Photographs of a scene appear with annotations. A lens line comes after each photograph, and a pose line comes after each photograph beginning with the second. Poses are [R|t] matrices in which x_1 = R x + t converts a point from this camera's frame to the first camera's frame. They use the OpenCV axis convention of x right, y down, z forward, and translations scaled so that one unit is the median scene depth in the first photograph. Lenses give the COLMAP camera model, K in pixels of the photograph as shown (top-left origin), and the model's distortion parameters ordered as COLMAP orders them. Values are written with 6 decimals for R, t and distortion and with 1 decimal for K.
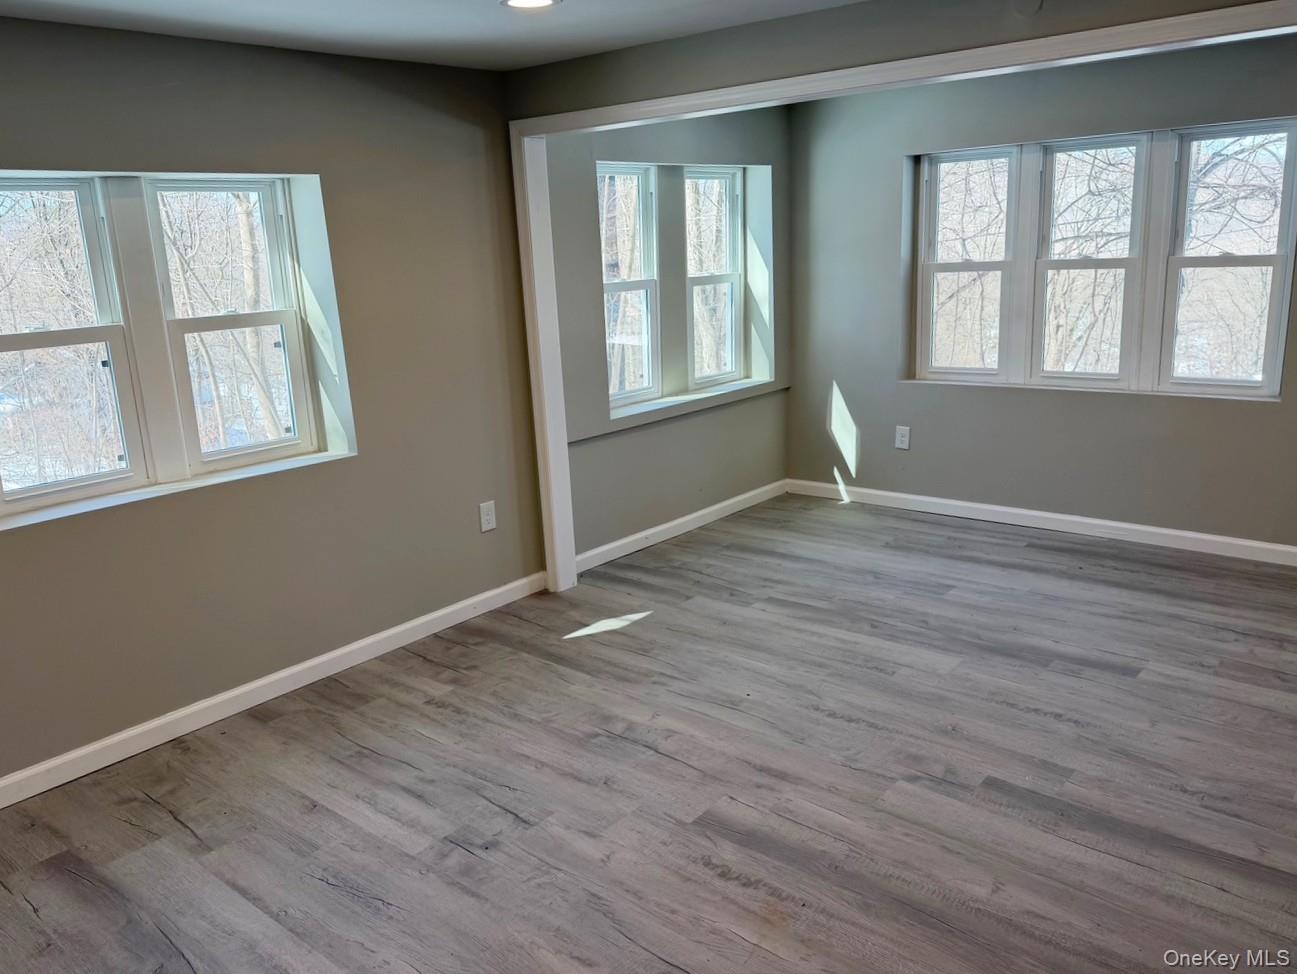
lens RADIAL K [[1009.9, 0, 648.7], [0, 1009.9, 482.8], [0, 0, 1]] dist [0.012104, 0.001085]
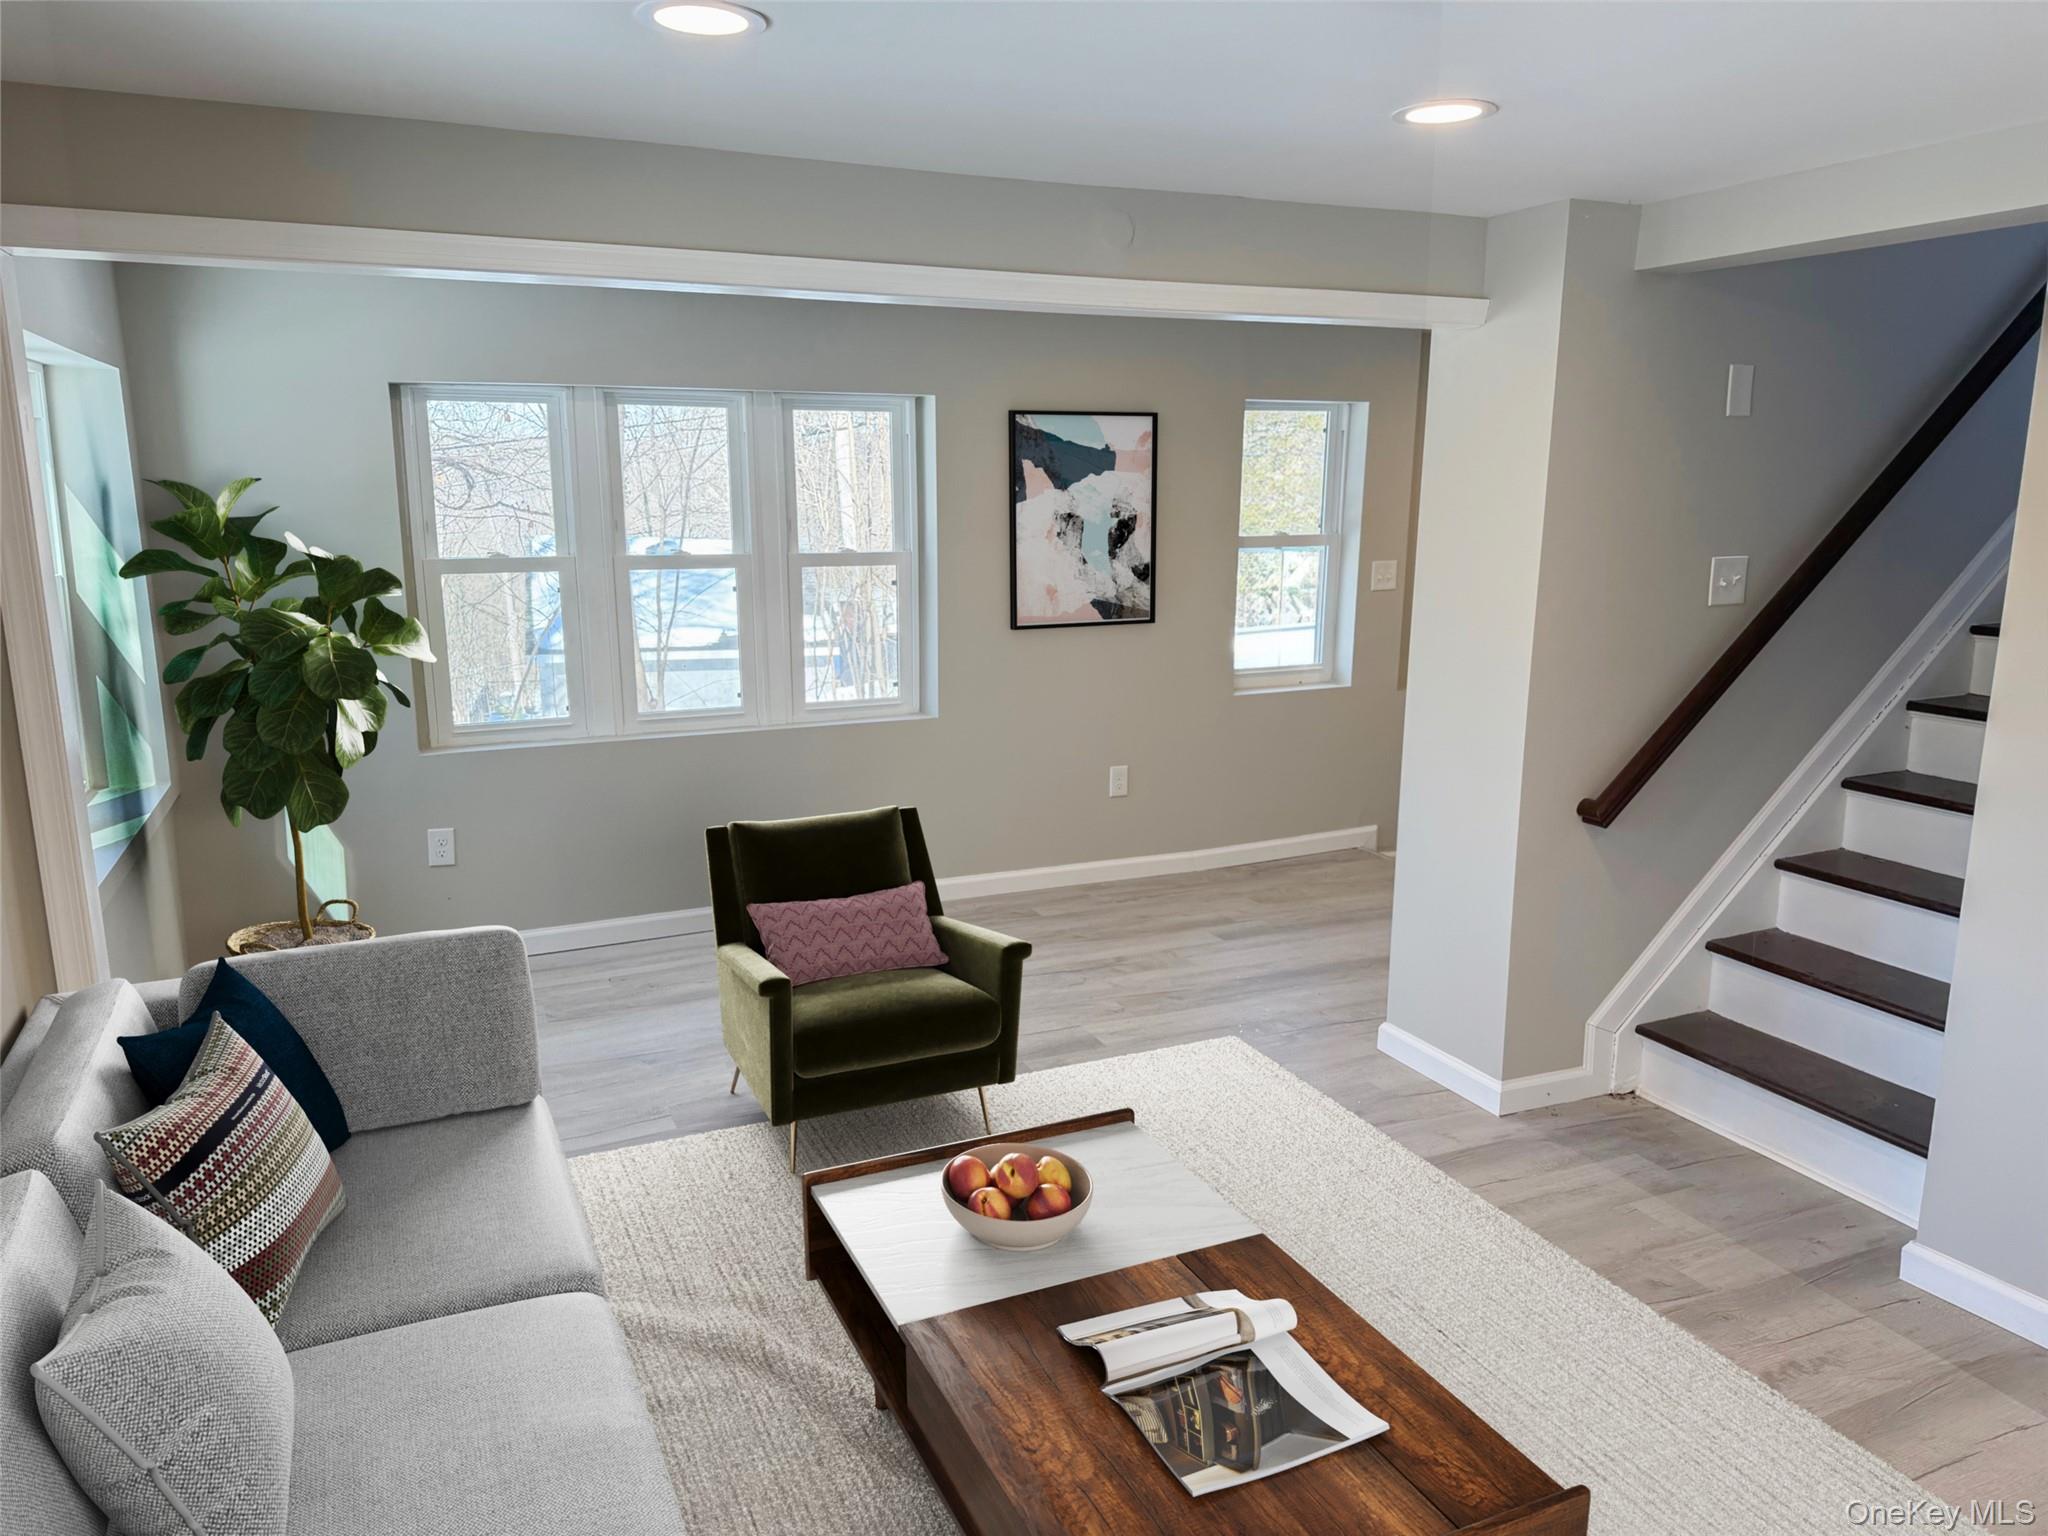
lens RADIAL K [[1472.8, 0, 1030.1], [0, 1472.8, 781.4], [0, 0, 1]] dist [0.004663, 0.000784]
pose [[0.427329, -0.128212, 0.894959, -0.402899], [0.196873, 0.979335, 0.046296, -0.058933], [-0.882401, 0.156410, 0.443740, 0.323827]]
